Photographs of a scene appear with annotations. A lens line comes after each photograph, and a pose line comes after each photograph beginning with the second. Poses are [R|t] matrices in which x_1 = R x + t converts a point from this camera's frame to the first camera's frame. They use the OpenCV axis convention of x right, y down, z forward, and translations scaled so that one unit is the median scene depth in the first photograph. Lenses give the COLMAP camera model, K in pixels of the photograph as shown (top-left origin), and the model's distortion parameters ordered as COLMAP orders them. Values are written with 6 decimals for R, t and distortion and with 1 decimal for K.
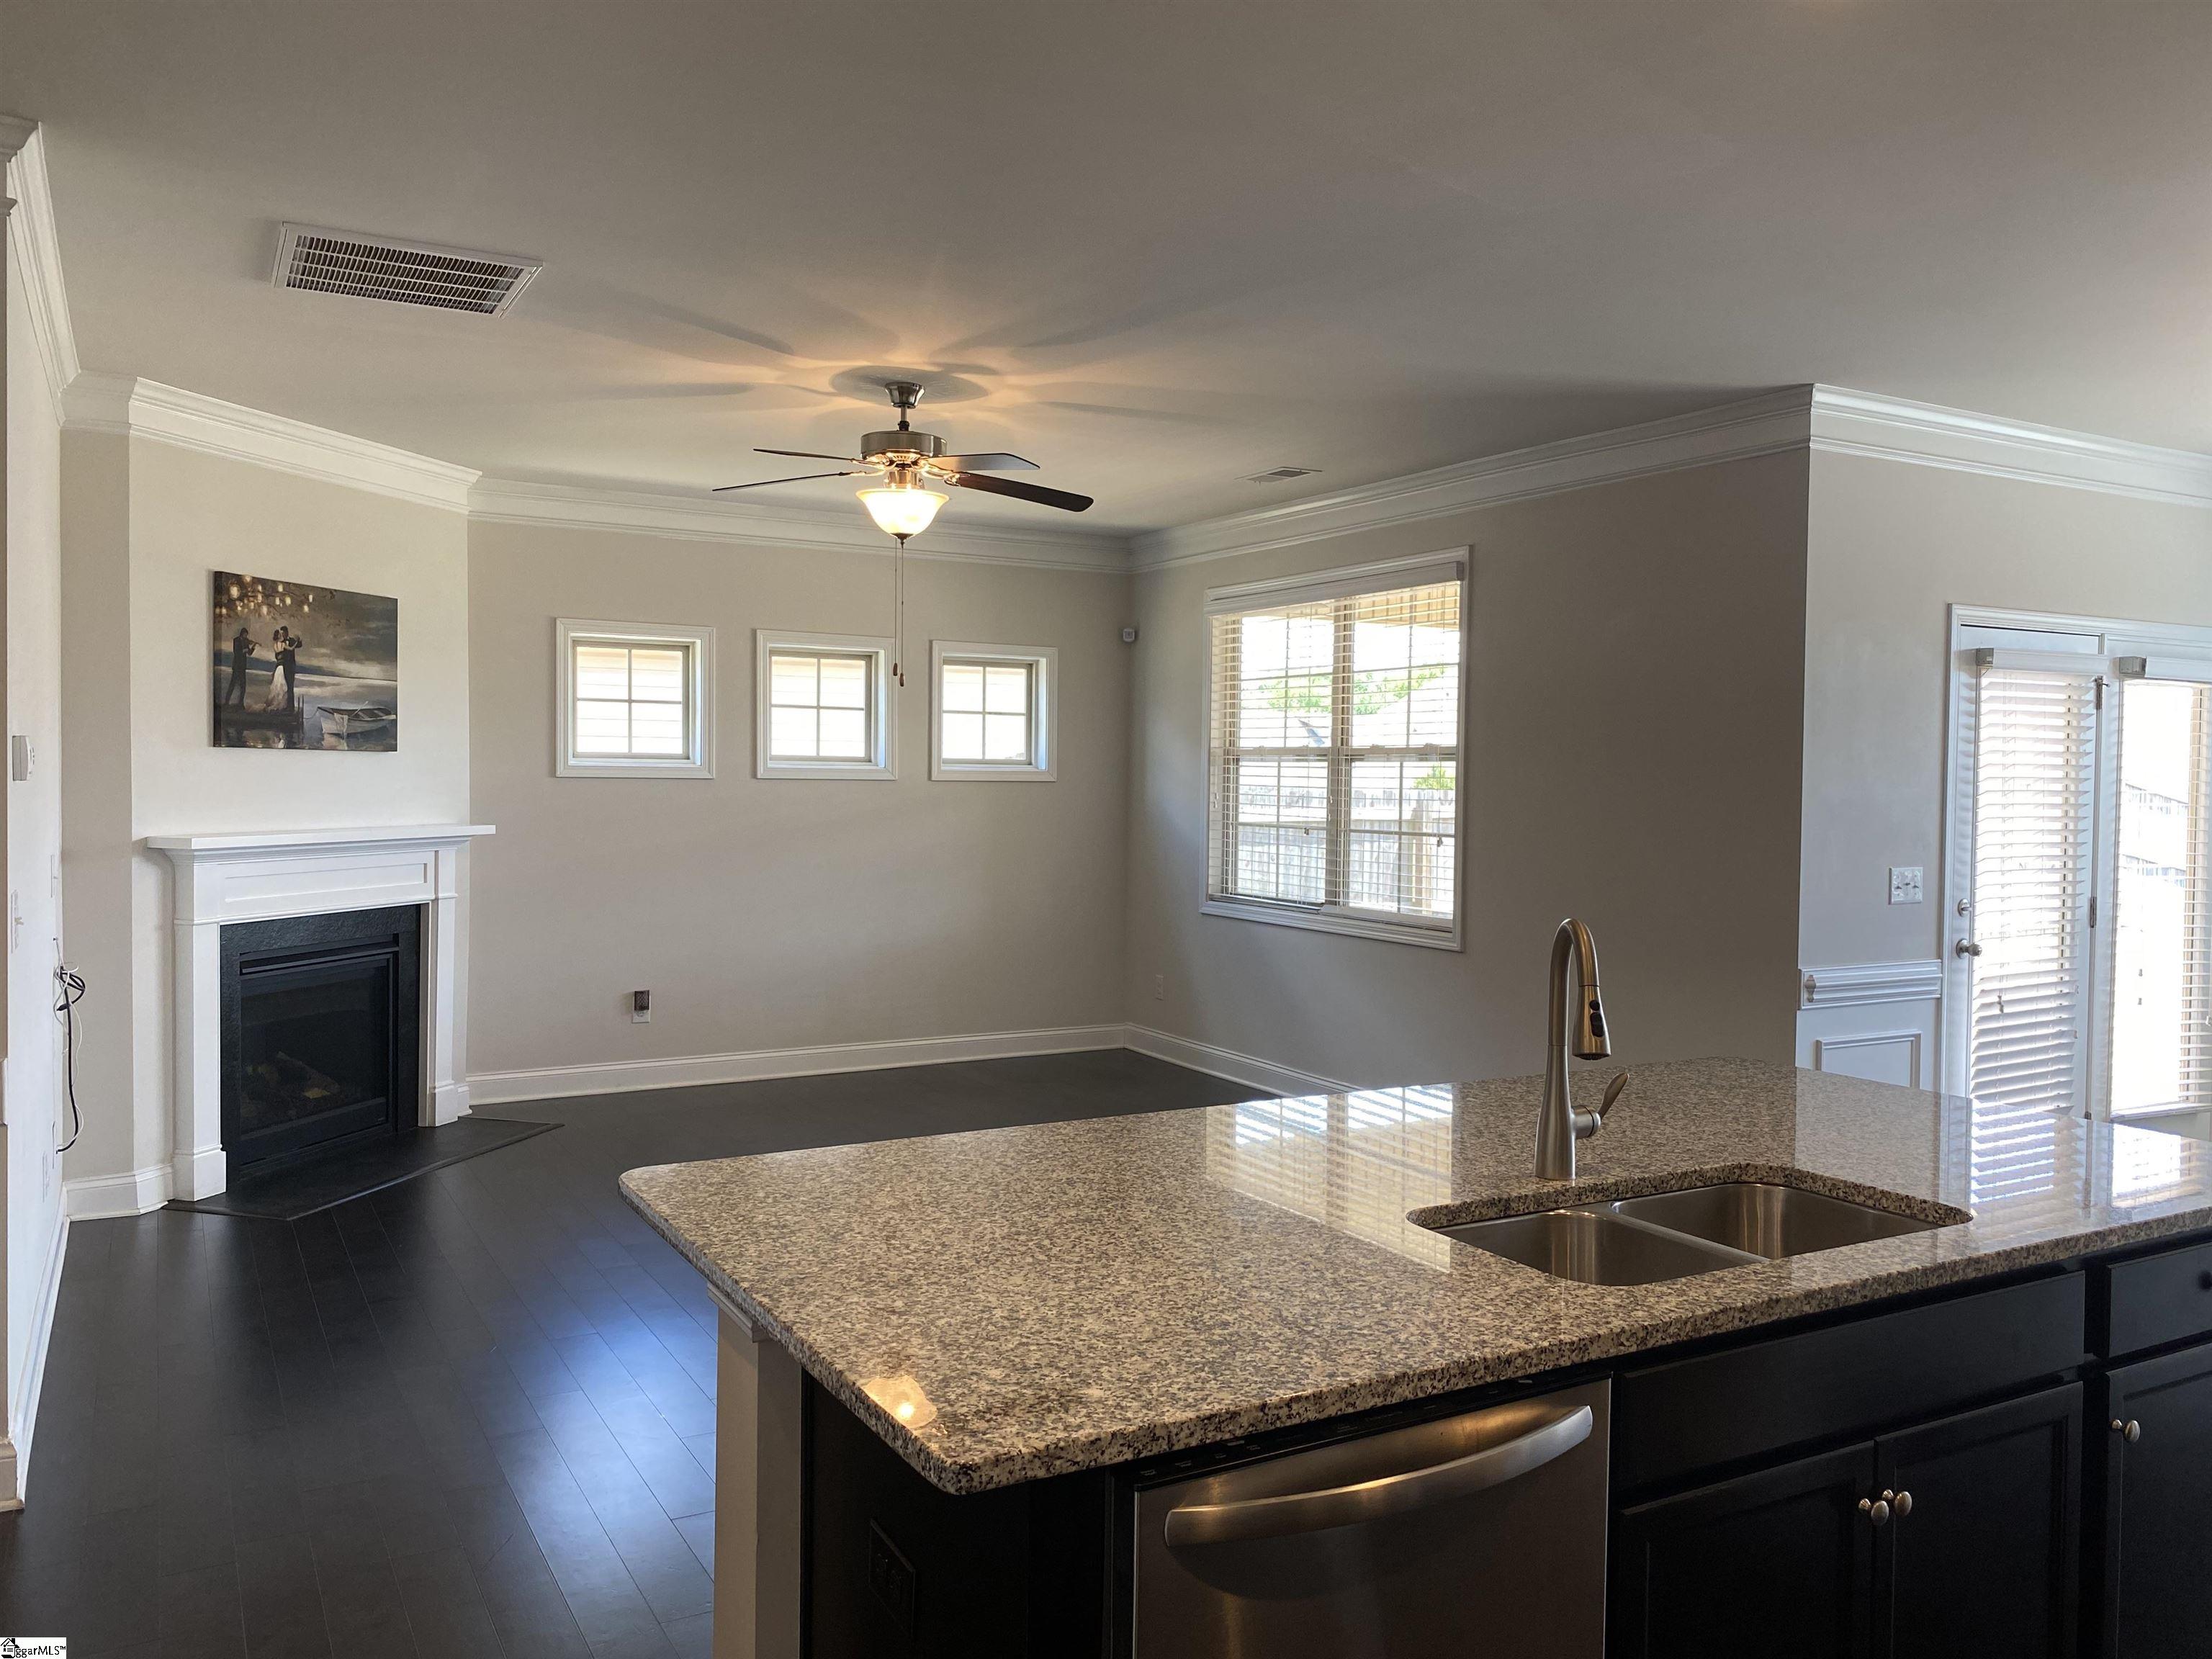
lens RADIAL K [[1680.9, 0, 1102.6], [0, 1680.9, 821.0], [0, 0, 1]] dist [0.043815, -0.068133]
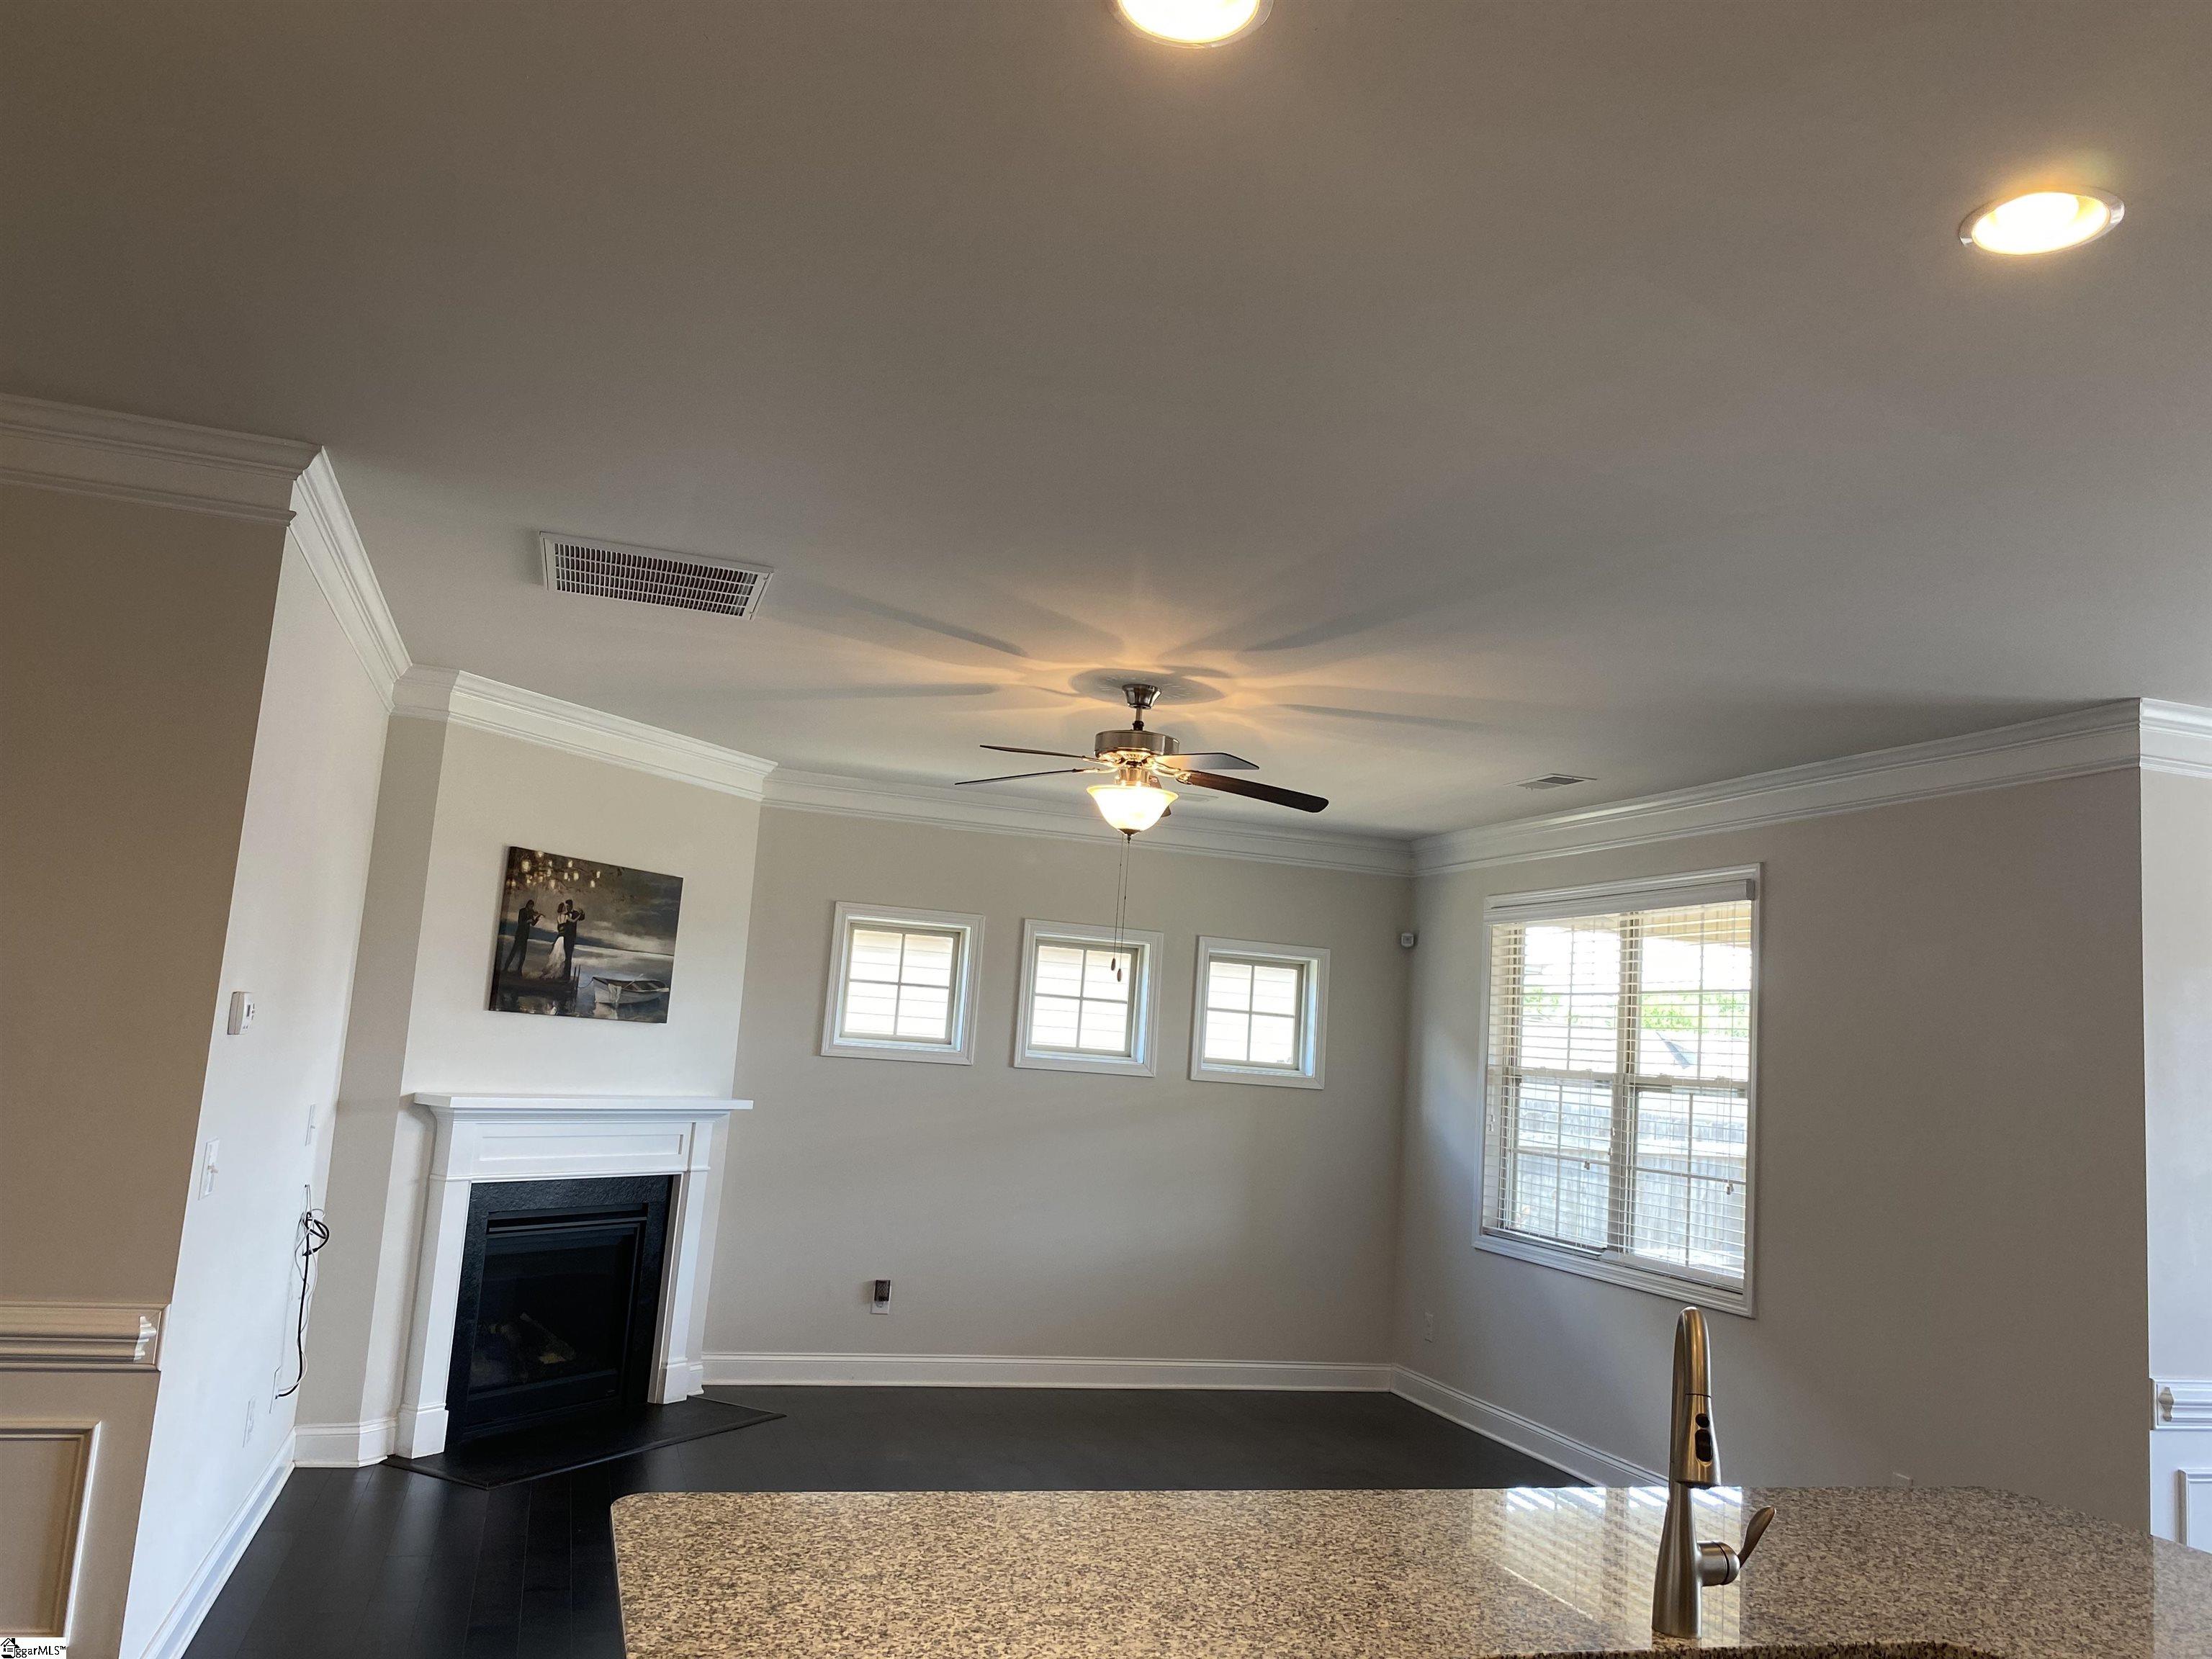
lens RADIAL K [[1680.9, 0, 1102.3], [0, 1680.9, 823.1], [0, 0, 1]] dist [0.043815, -0.068133]
pose [[0.977363, 0.029614, -0.209489, 0.065475], [-0.065547, 0.983821, -0.166732, -0.007793], [0.201162, 0.176689, 0.963491, 0.037829]]
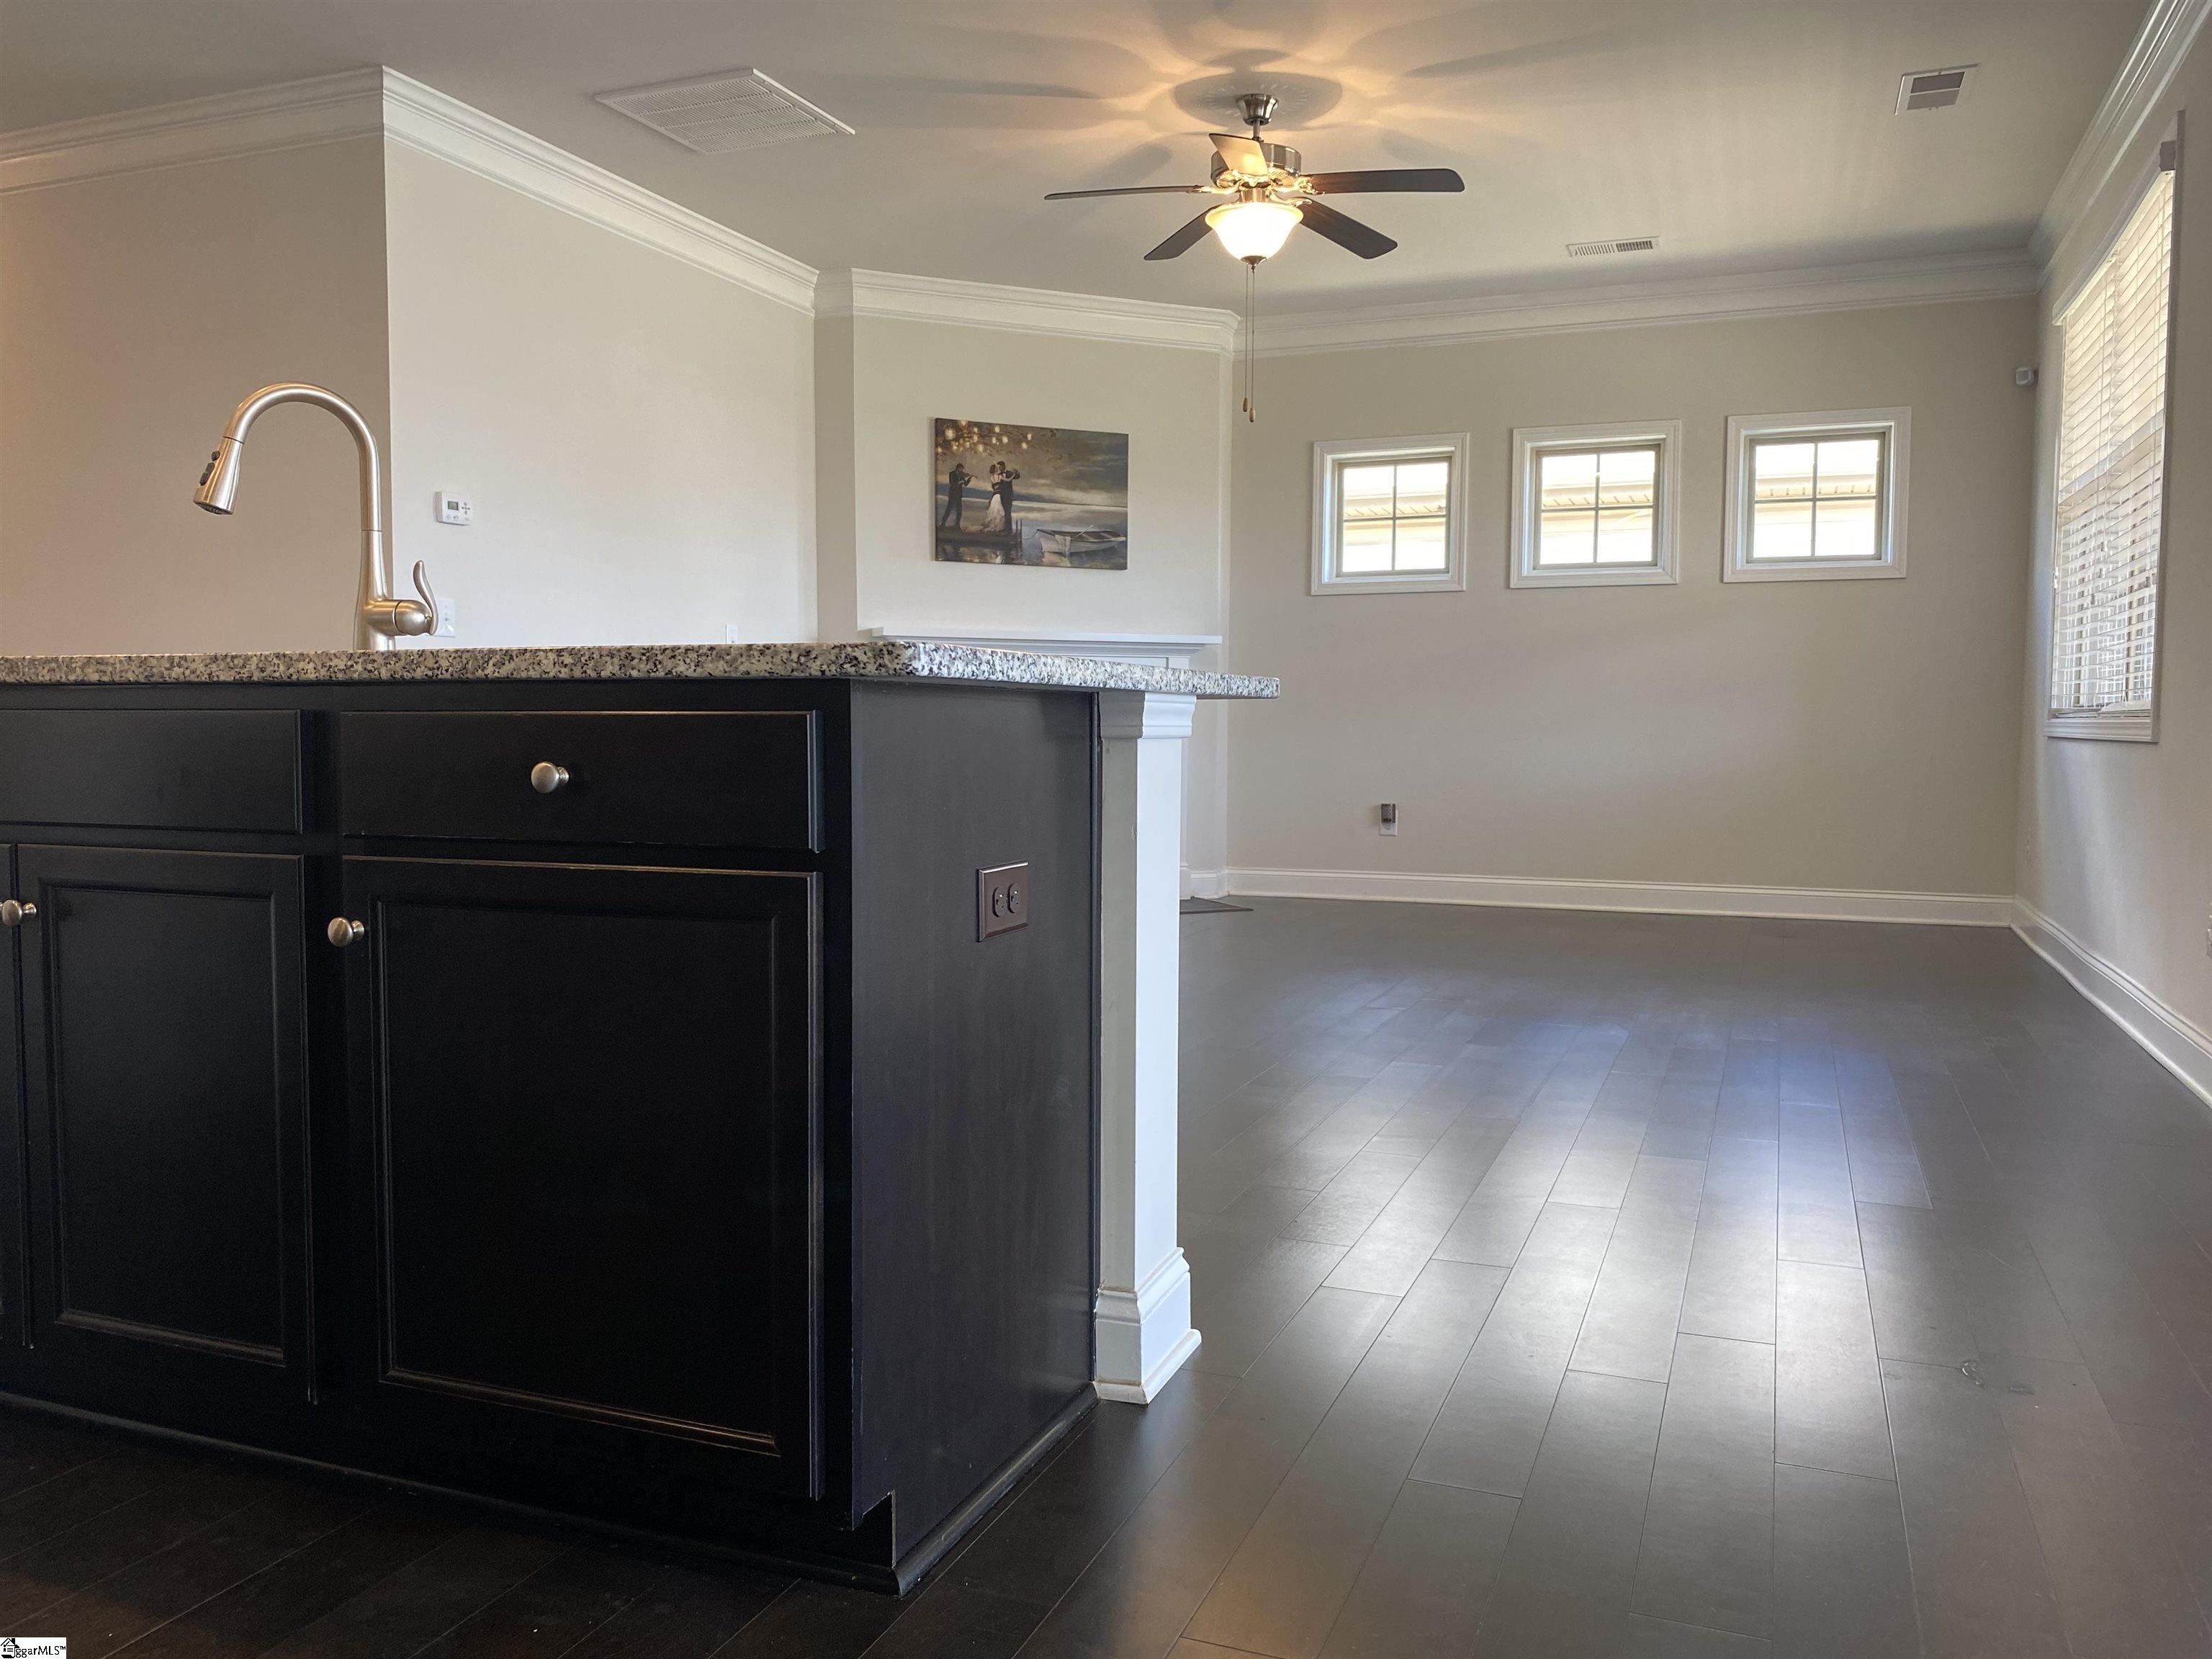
lens RADIAL K [[1680.9, 0, 1124.4], [0, 1680.9, 849.3], [0, 0, 1]] dist [0.043815, -0.068133]
pose [[0.636301, 0.046321, -0.770049, 0.527607], [-0.016269, 0.998779, 0.046637, 0.107403], [0.771269, -0.017147, 0.636278, 0.299009]]
